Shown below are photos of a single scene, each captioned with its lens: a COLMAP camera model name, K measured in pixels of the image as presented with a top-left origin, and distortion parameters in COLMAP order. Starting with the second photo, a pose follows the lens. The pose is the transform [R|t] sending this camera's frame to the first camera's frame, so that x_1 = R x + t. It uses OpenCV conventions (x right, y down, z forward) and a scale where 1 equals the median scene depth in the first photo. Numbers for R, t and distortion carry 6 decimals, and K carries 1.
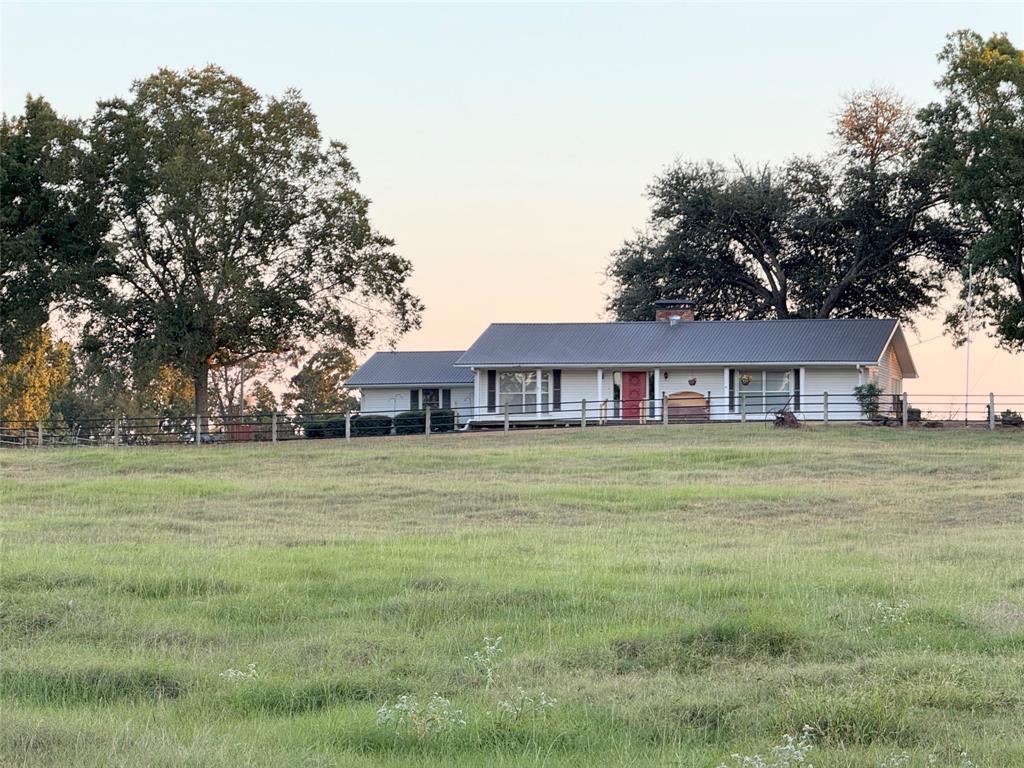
lens RADIAL K [[3578.7, 0, 512.0], [0, 3578.7, 383.9], [0, 0, 1]] dist [0.128381, 0.000000]
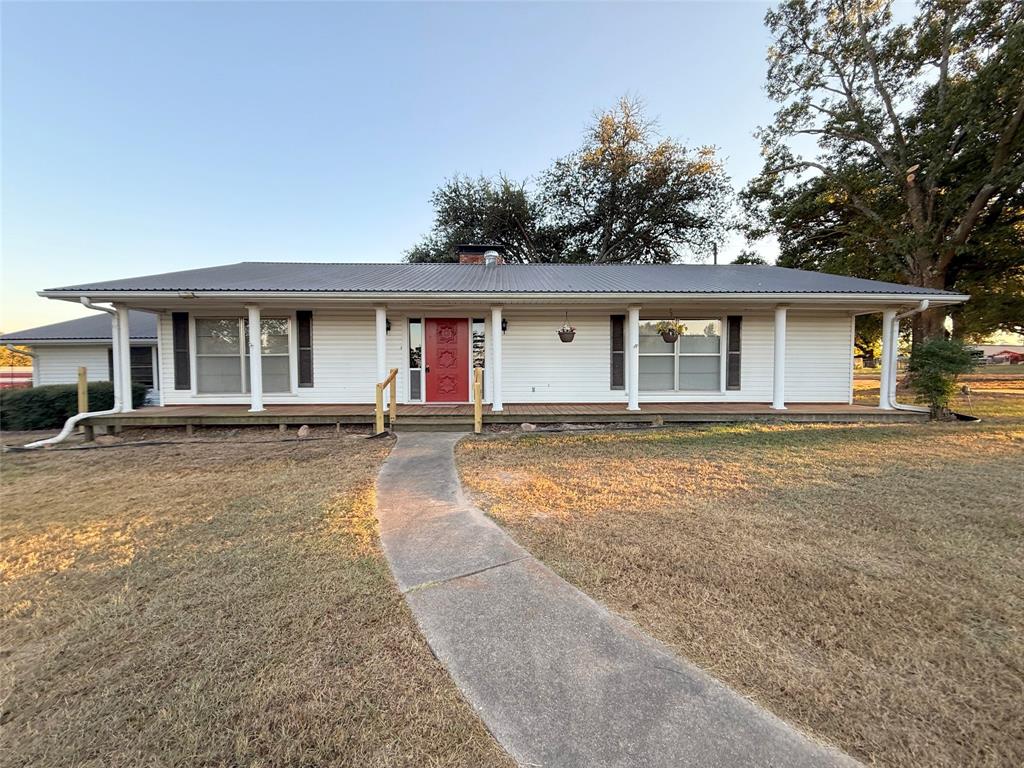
lens RADIAL K [[412.8, 0, 512.1], [0, 412.8, 383.9], [0, 0, 1]] dist [0.003312, 0.000858]
pose [[0.961749, -0.013225, 0.273612, 0.026075], [-0.007330, 0.997234, 0.073966, 0.002037], [-0.273834, -0.073143, 0.958992, 0.931633]]
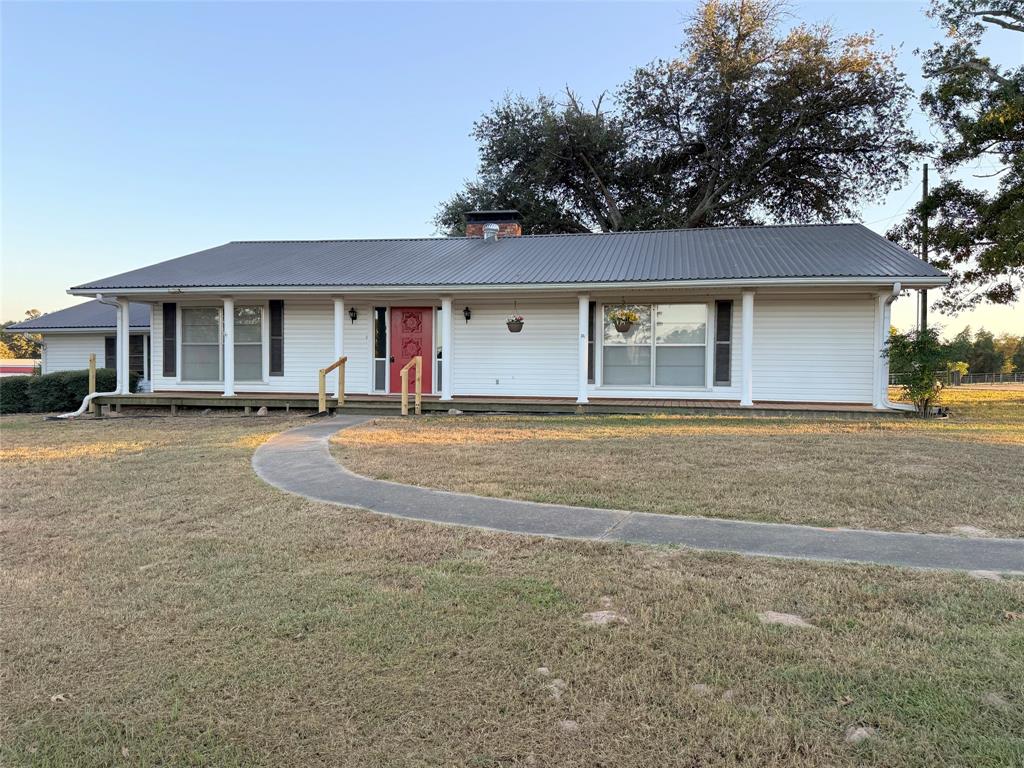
lens RADIAL K [[734.4, 0, 516.5], [0, 734.4, 383.4], [0, 0, 1]] dist [0.052113, -0.049161]
pose [[0.999167, 0.007230, 0.040155, 0.045857], [-0.009445, 0.998428, 0.055241, 0.001951], [-0.039693, -0.055574, 0.997665, 0.885060]]
